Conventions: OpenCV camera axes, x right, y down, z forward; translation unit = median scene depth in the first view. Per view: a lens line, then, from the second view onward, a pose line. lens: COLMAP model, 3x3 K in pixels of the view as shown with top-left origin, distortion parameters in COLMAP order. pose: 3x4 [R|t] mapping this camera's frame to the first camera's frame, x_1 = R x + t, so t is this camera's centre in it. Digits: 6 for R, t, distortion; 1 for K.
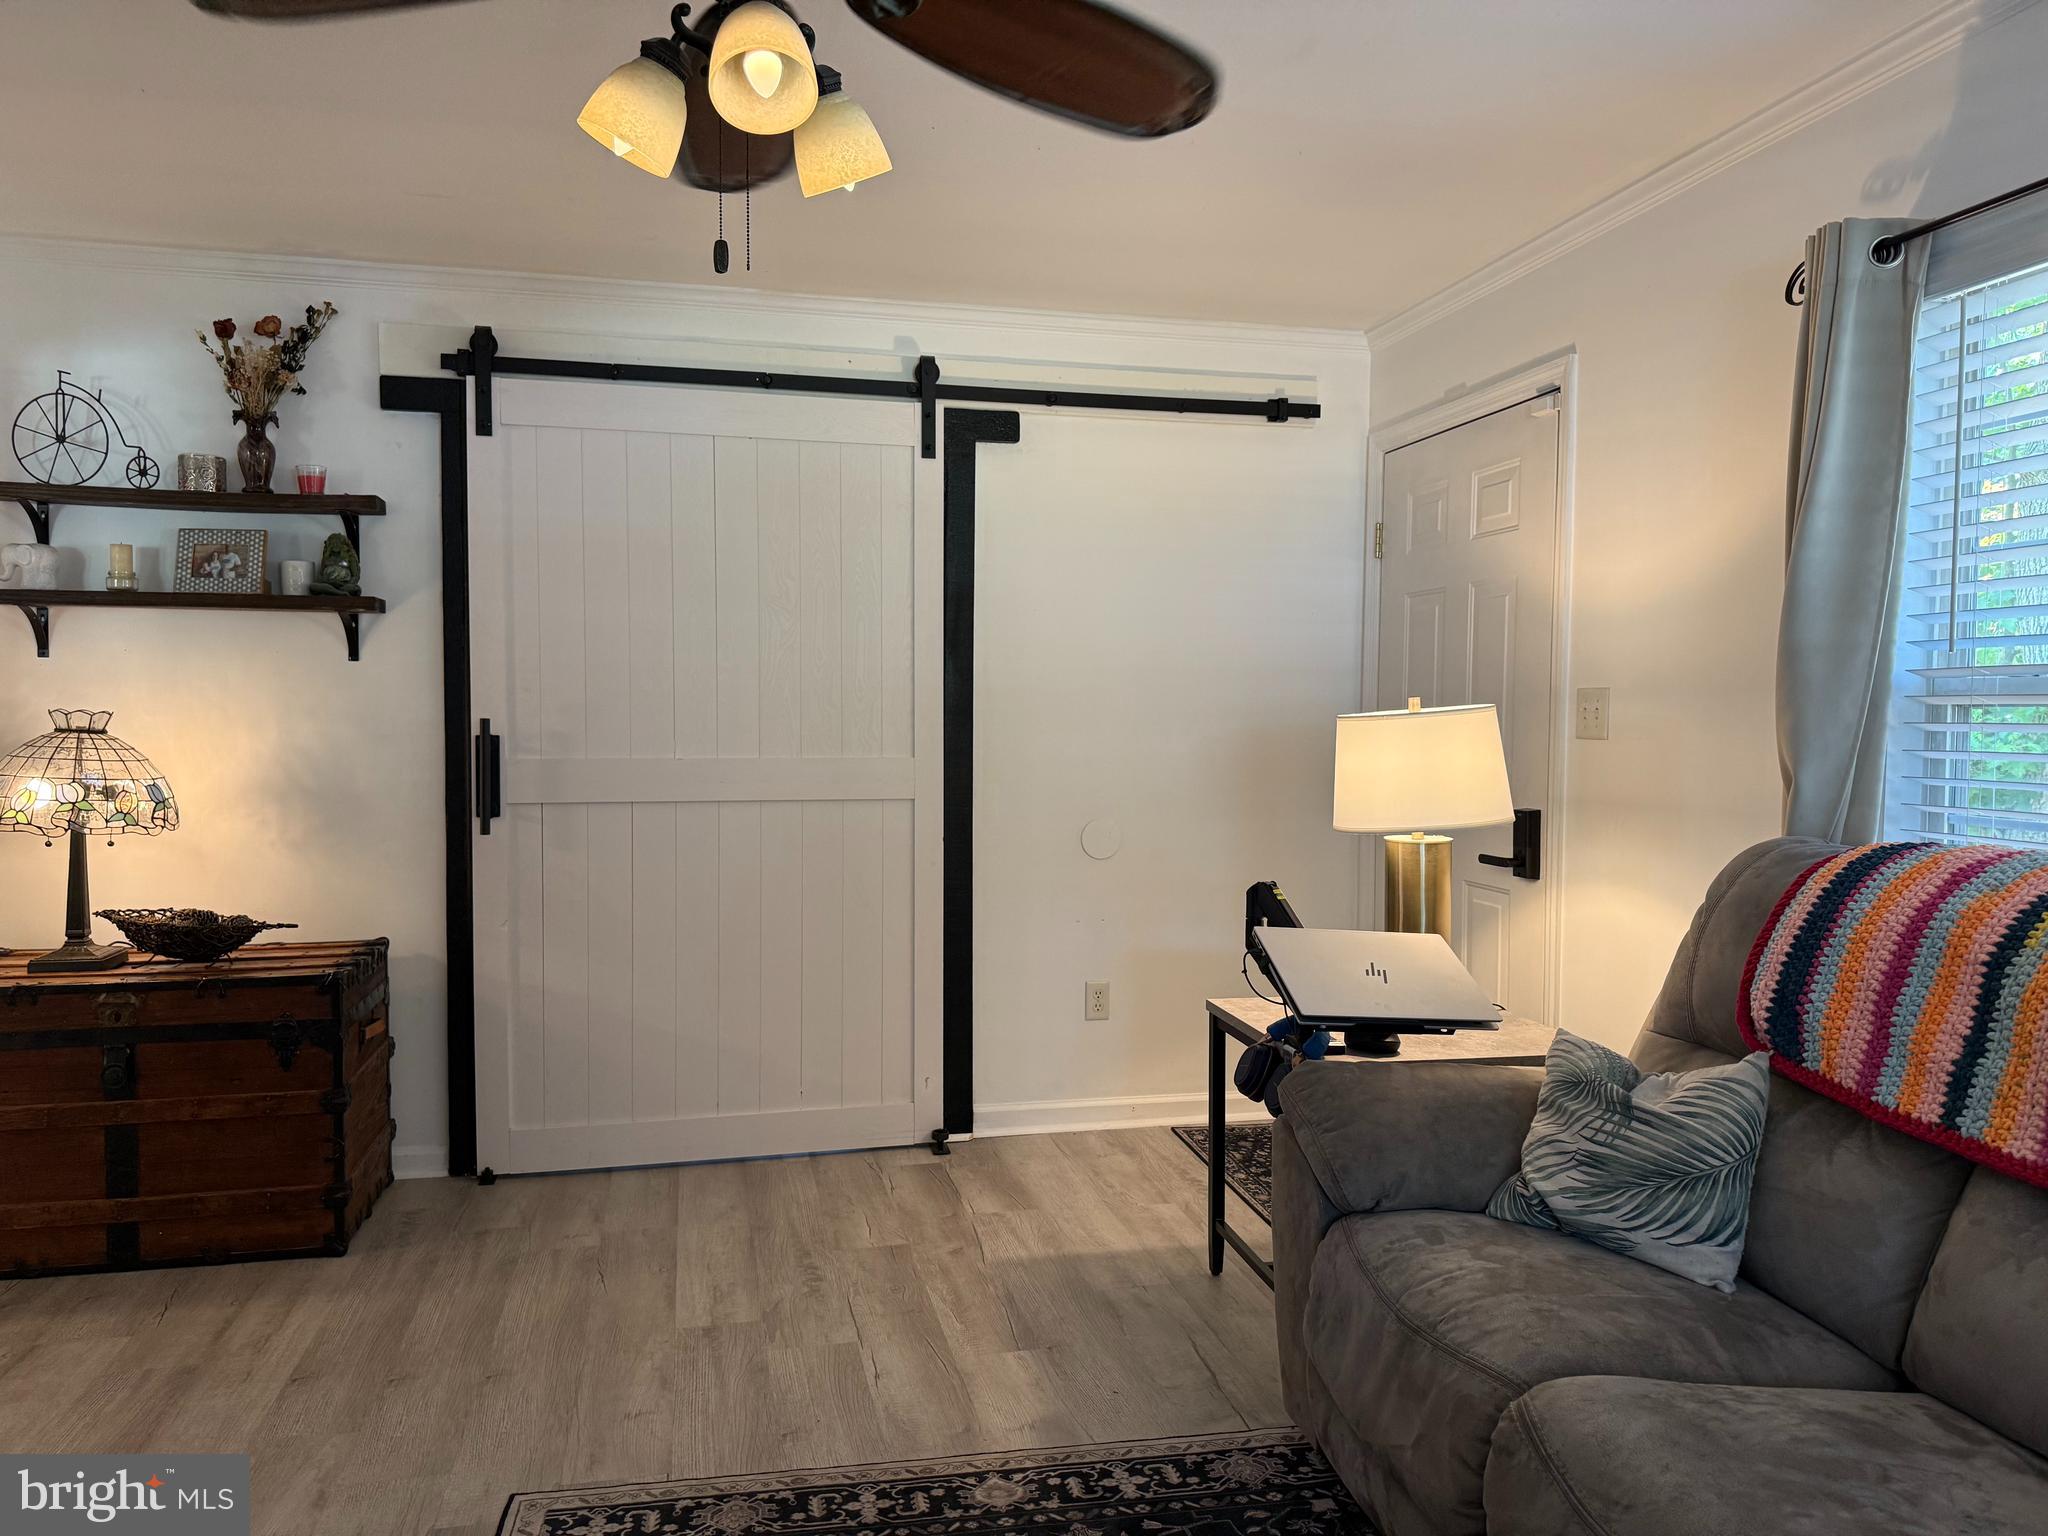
lens RADIAL K [[1436.9, 0, 1024.0], [0, 1436.9, 768.0], [0, 0, 1]] dist [0.119717, -0.177232]
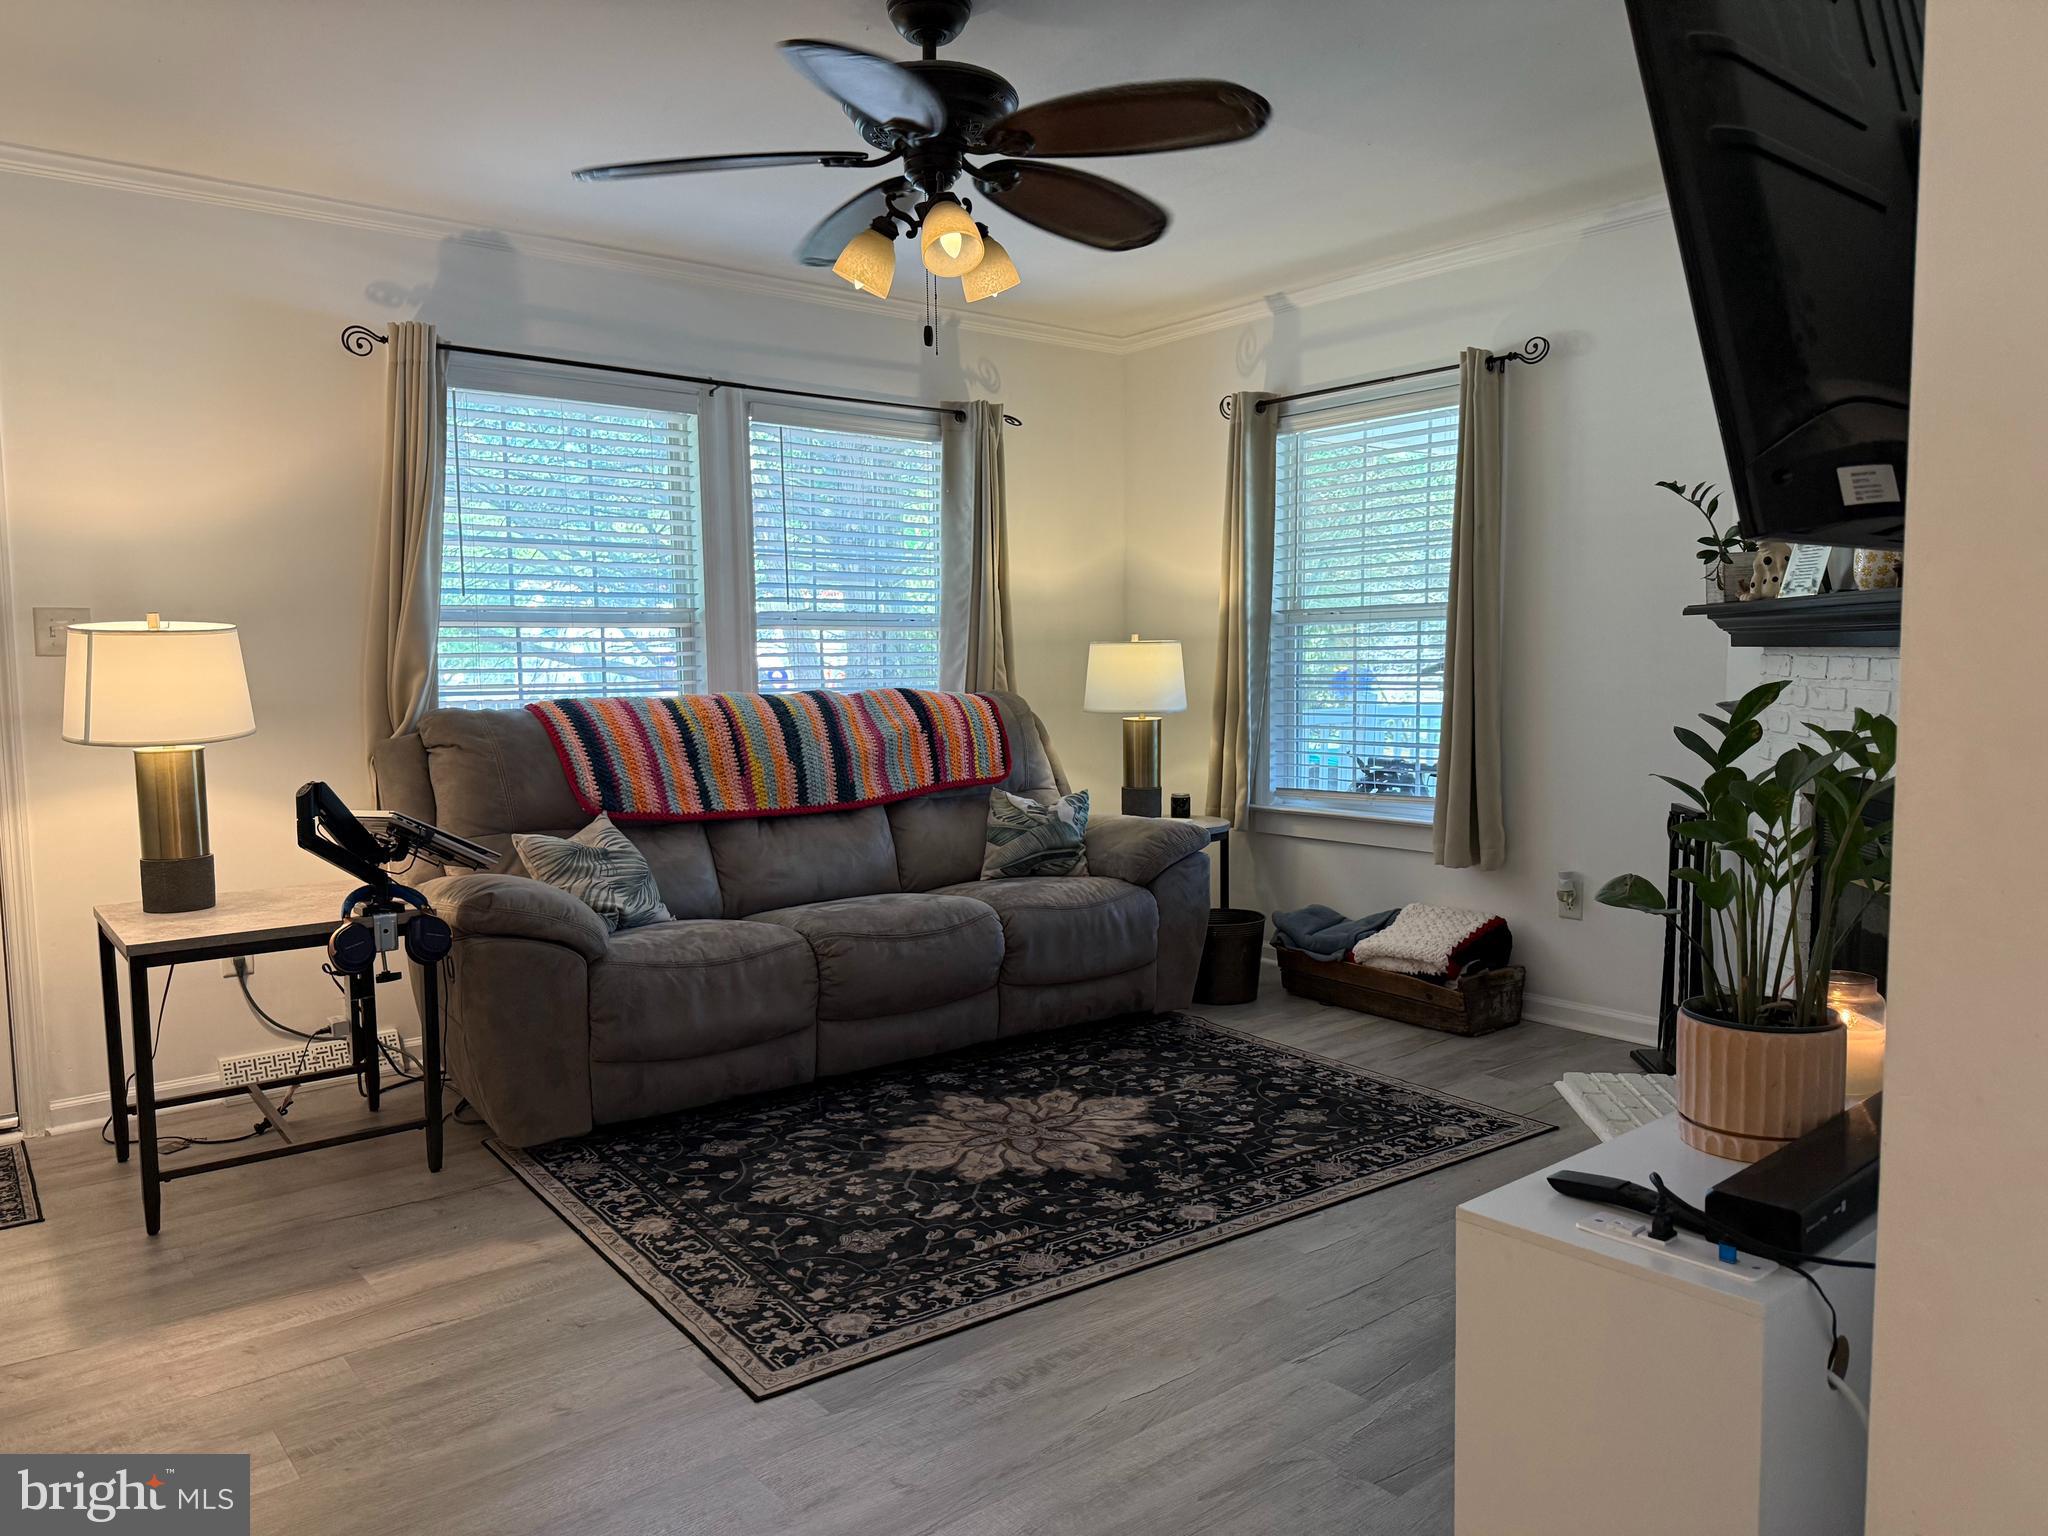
lens RADIAL K [[1436.9, 0, 1024.0], [0, 1436.9, 768.0], [0, 0, 1]] dist [0.119717, -0.177232]
pose [[-0.438299, -0.076948, 0.895530, -1.274690], [0.040630, 0.993614, 0.105261, -0.031964], [-0.897911, 0.082521, -0.432373, 1.213688]]
